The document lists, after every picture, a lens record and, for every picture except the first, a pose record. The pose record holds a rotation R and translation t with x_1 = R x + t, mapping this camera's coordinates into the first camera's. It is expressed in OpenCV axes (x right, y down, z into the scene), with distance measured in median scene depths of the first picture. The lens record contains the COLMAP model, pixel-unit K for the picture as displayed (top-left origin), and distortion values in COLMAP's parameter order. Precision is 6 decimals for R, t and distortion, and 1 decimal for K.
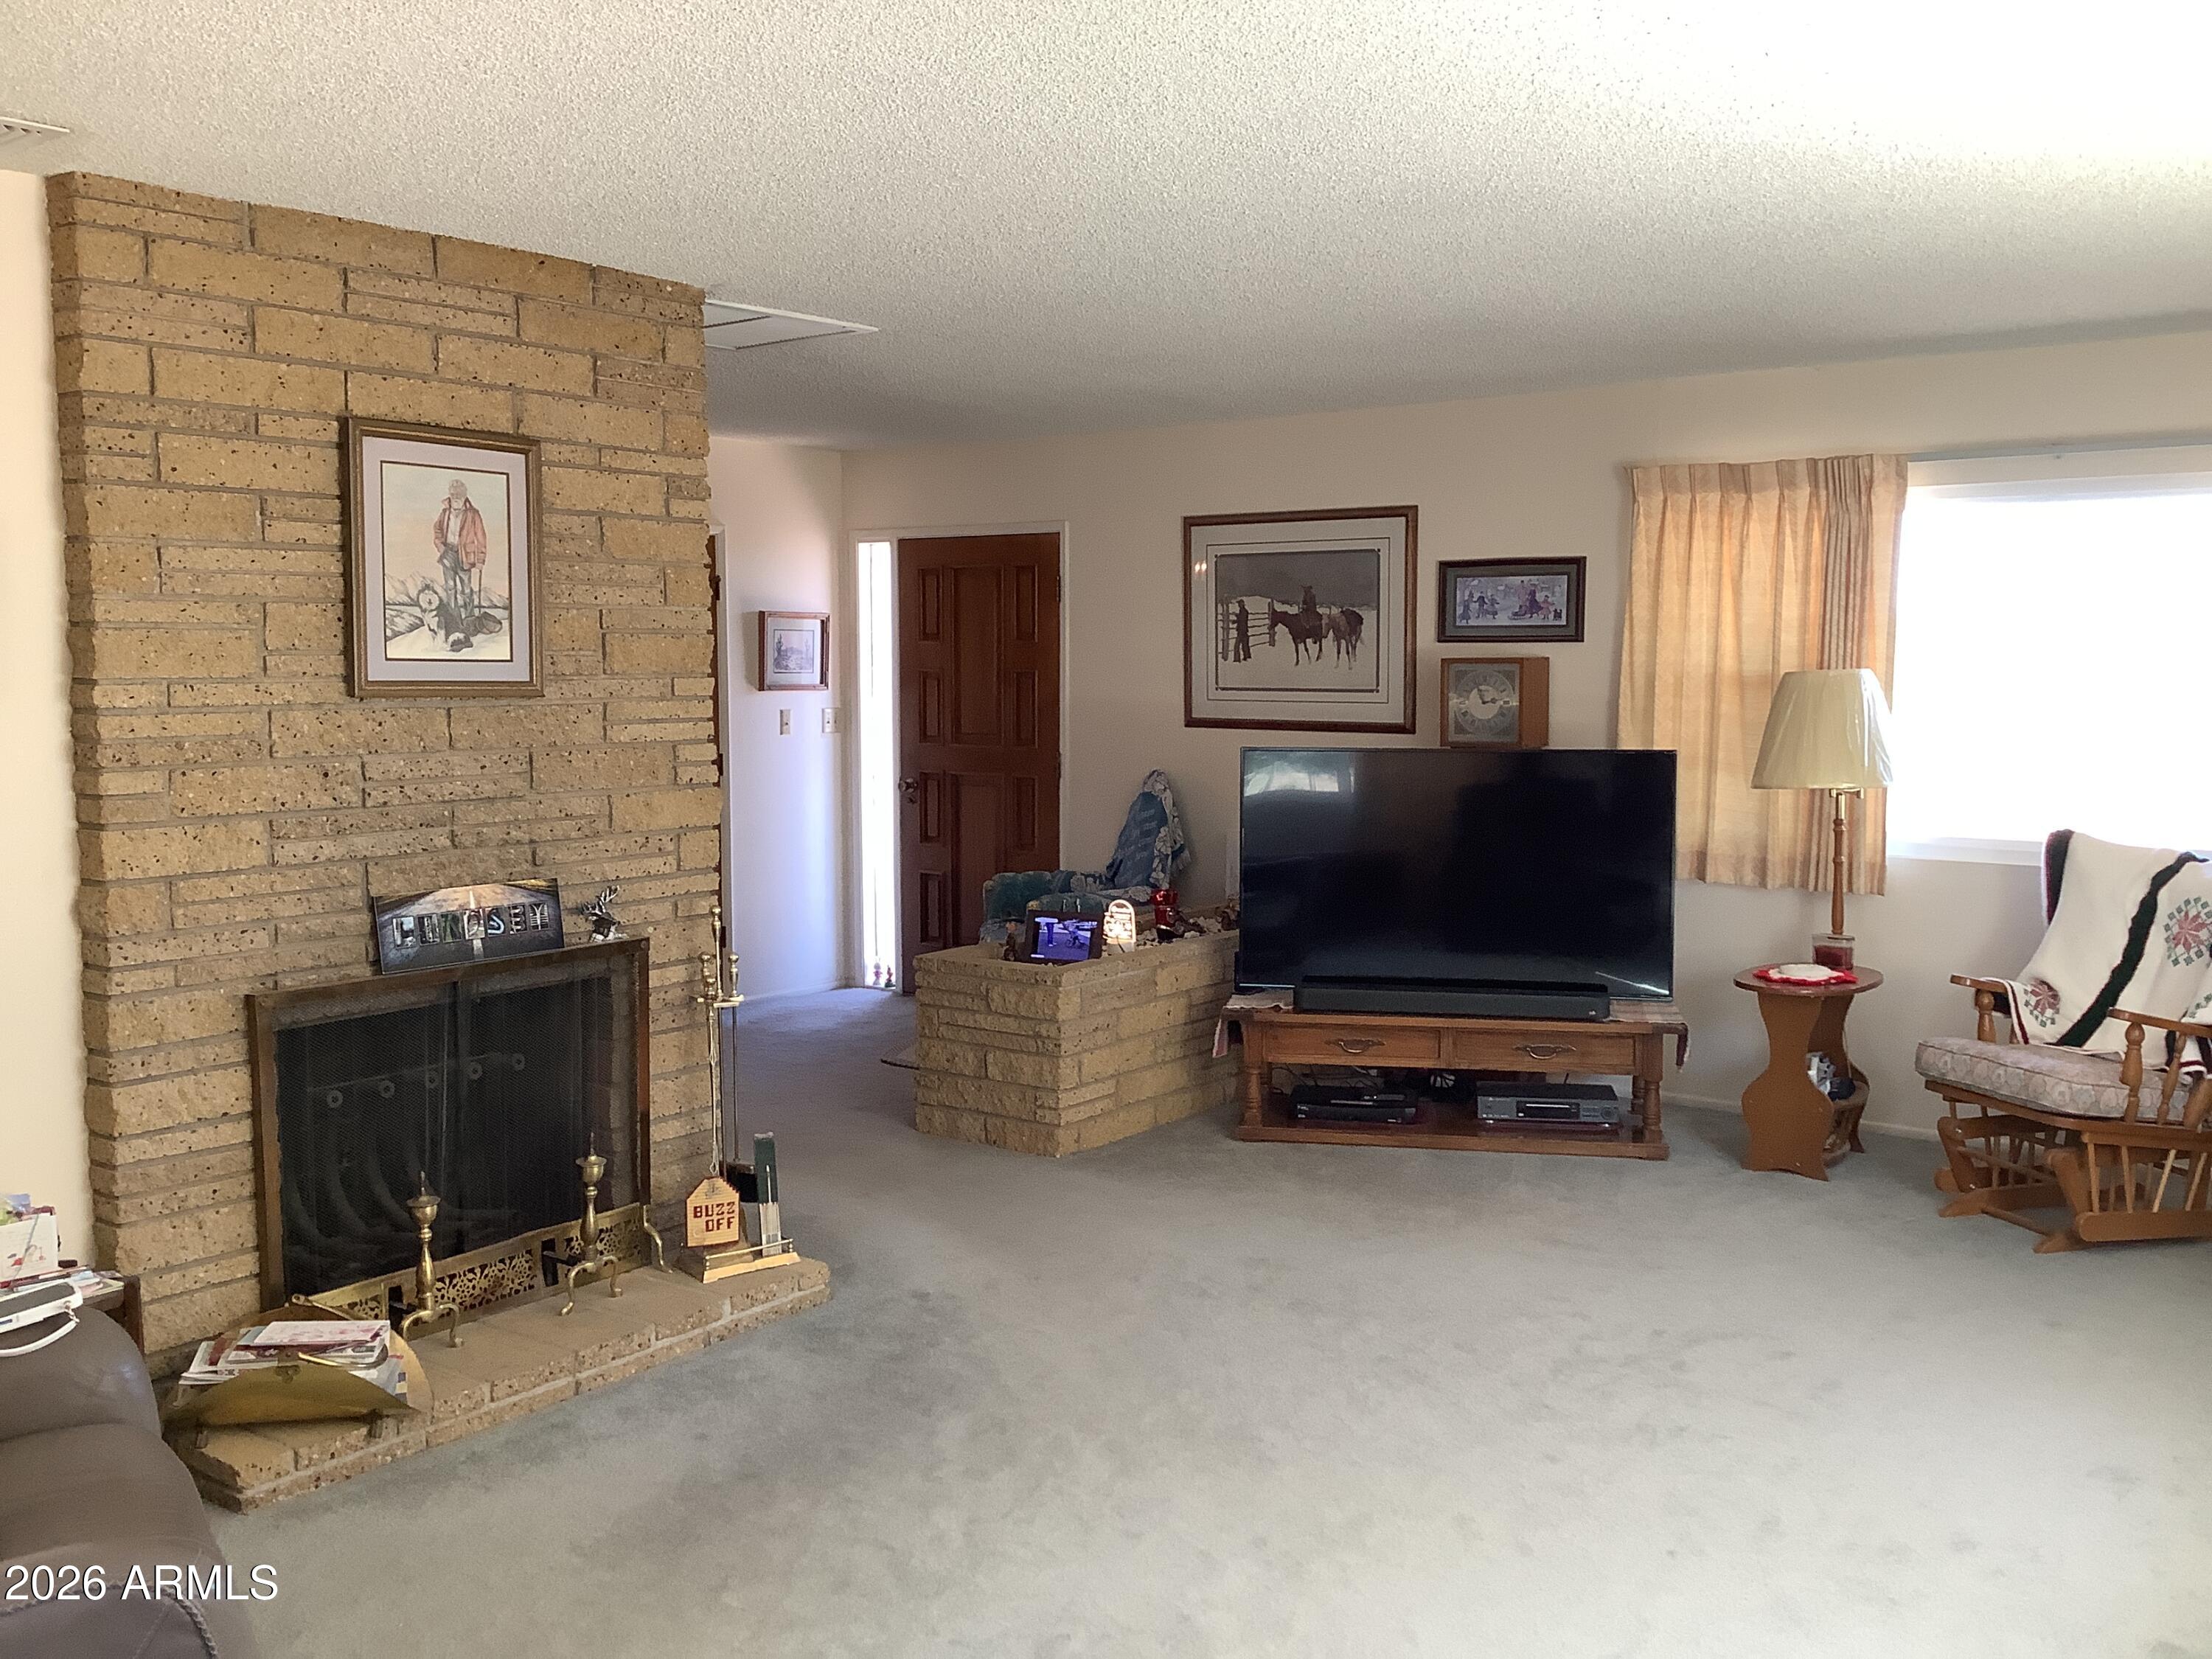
lens RADIAL K [[1954.0, 0, 1096.2], [0, 1954.0, 831.8], [0, 0, 1]] dist [0.095175, -0.217330]
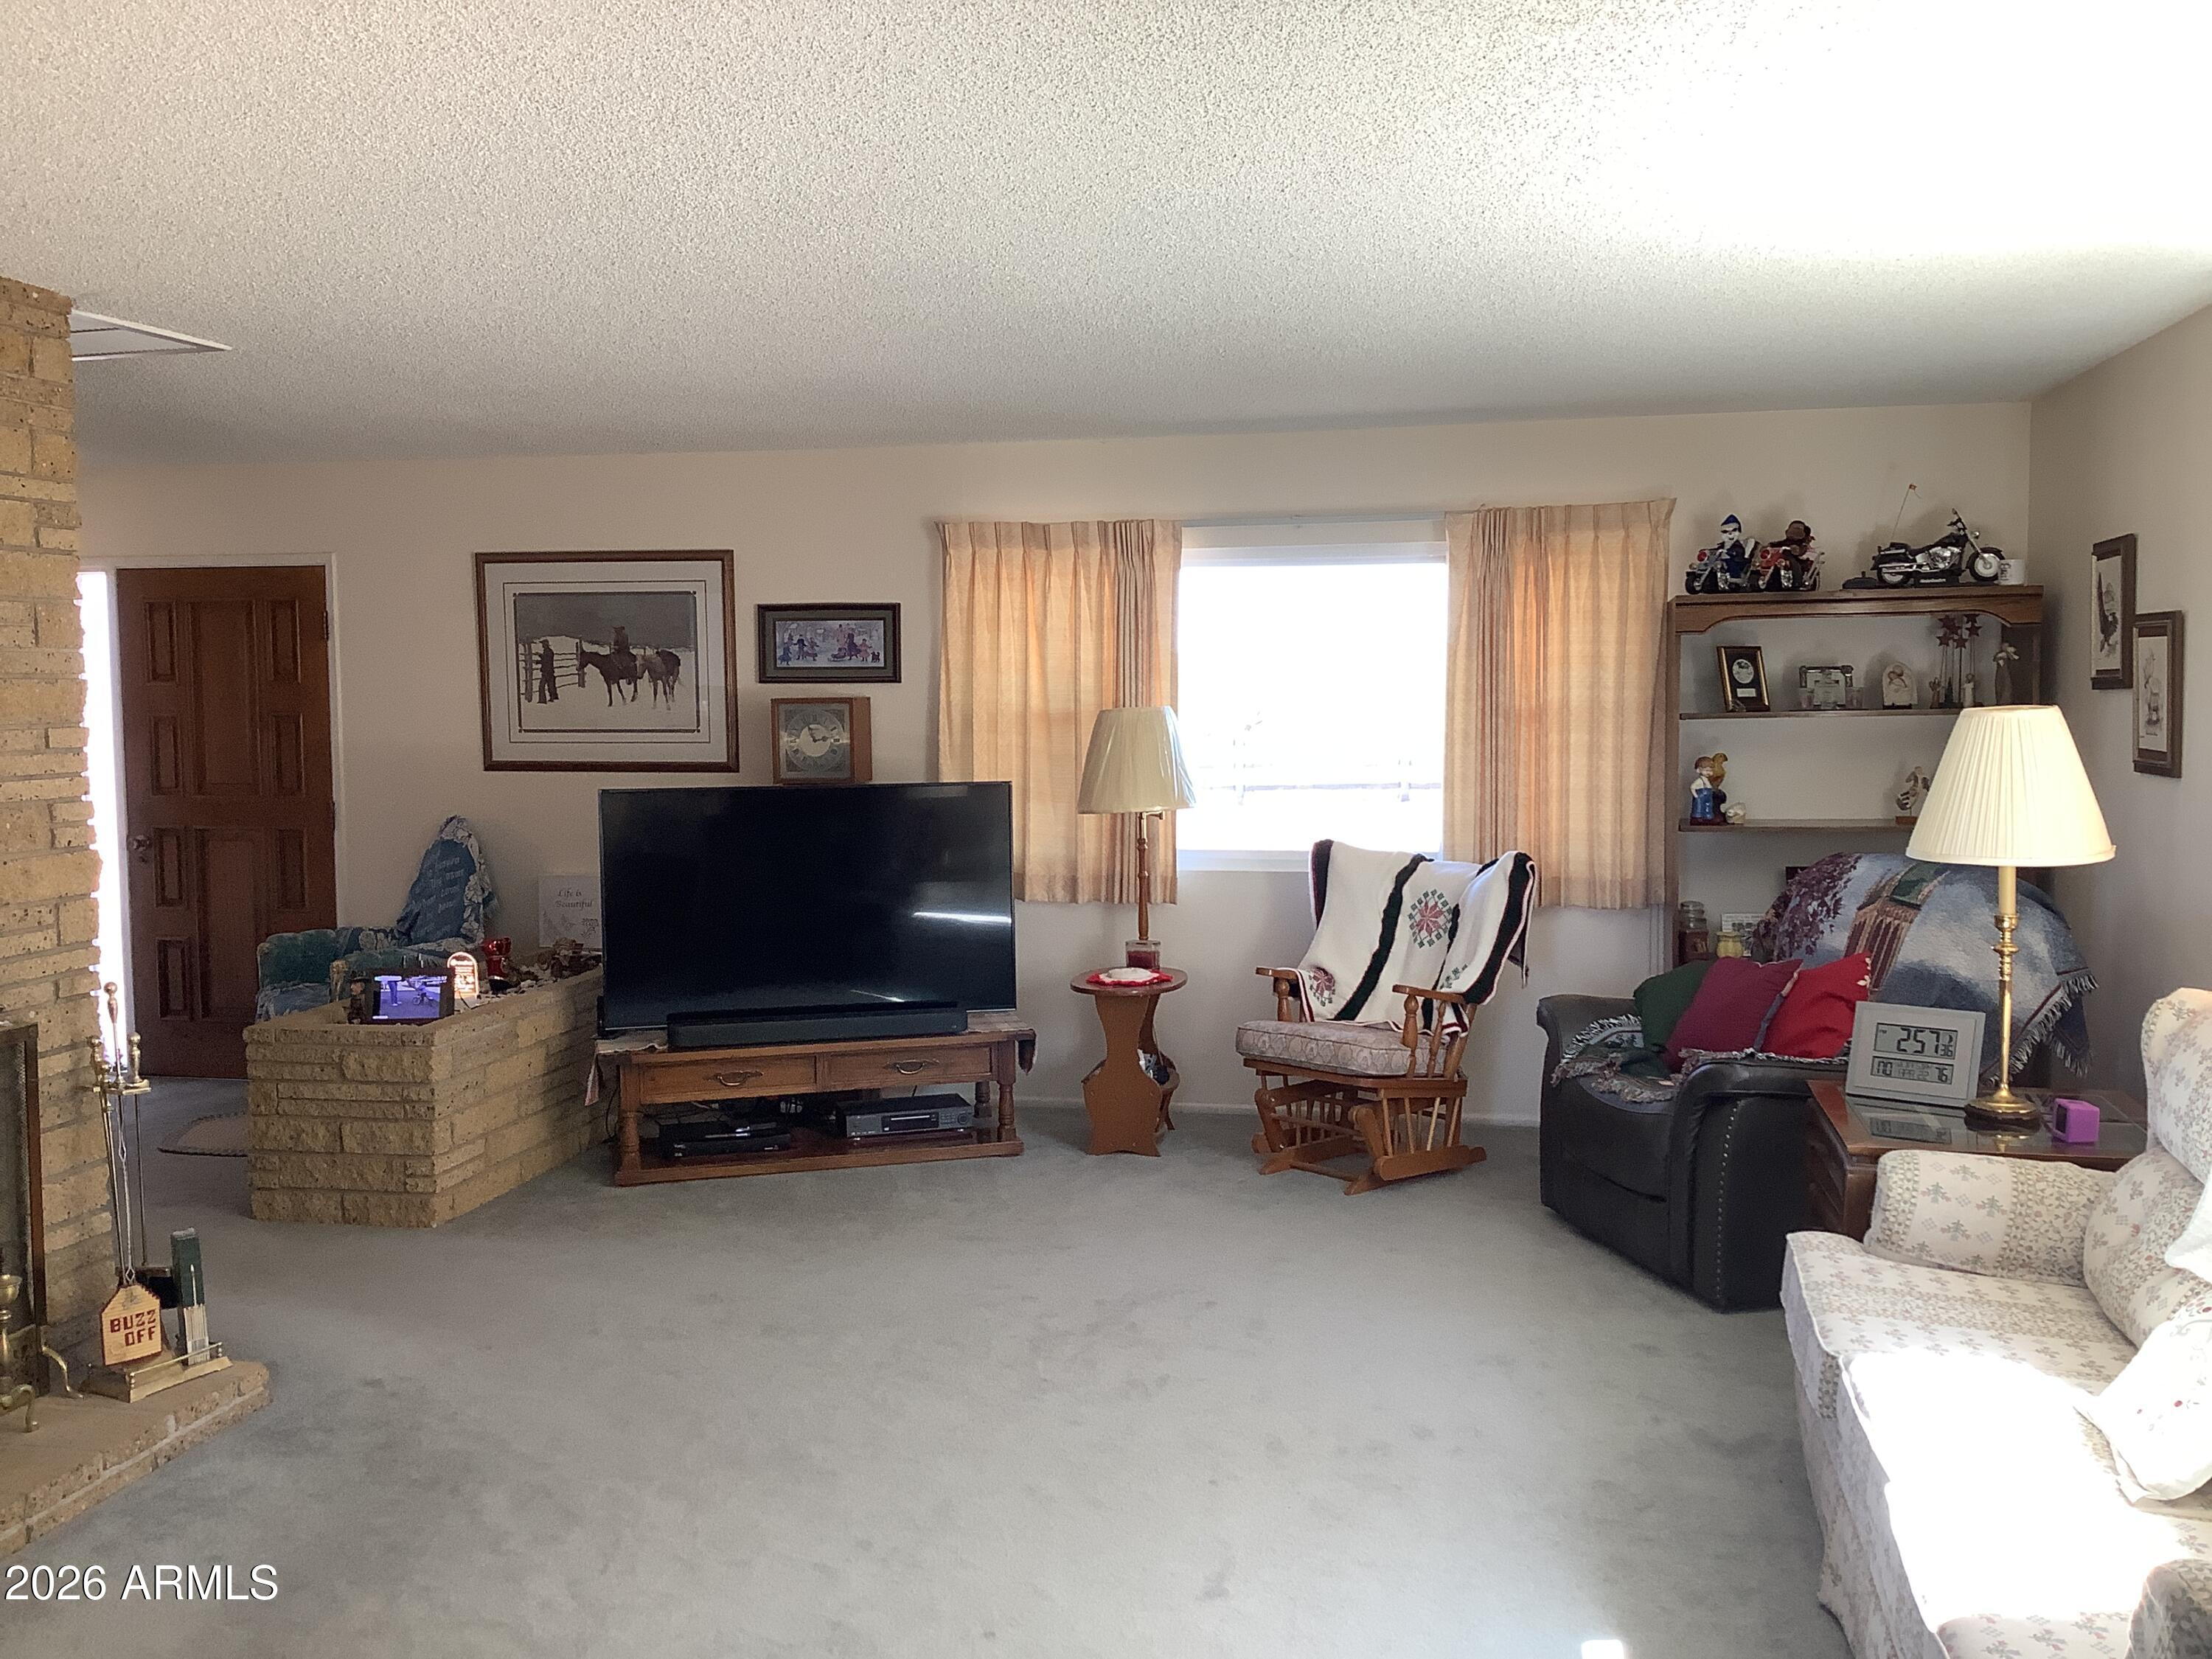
lens RADIAL K [[1954.0, 0, 1096.2], [0, 1954.0, 831.8], [0, 0, 1]] dist [0.095175, -0.217330]
pose [[0.899678, -0.037500, 0.434940, -0.136702], [0.045579, 0.998927, -0.008155, -0.002278], [-0.434167, 0.027161, 0.900423, -0.004438]]
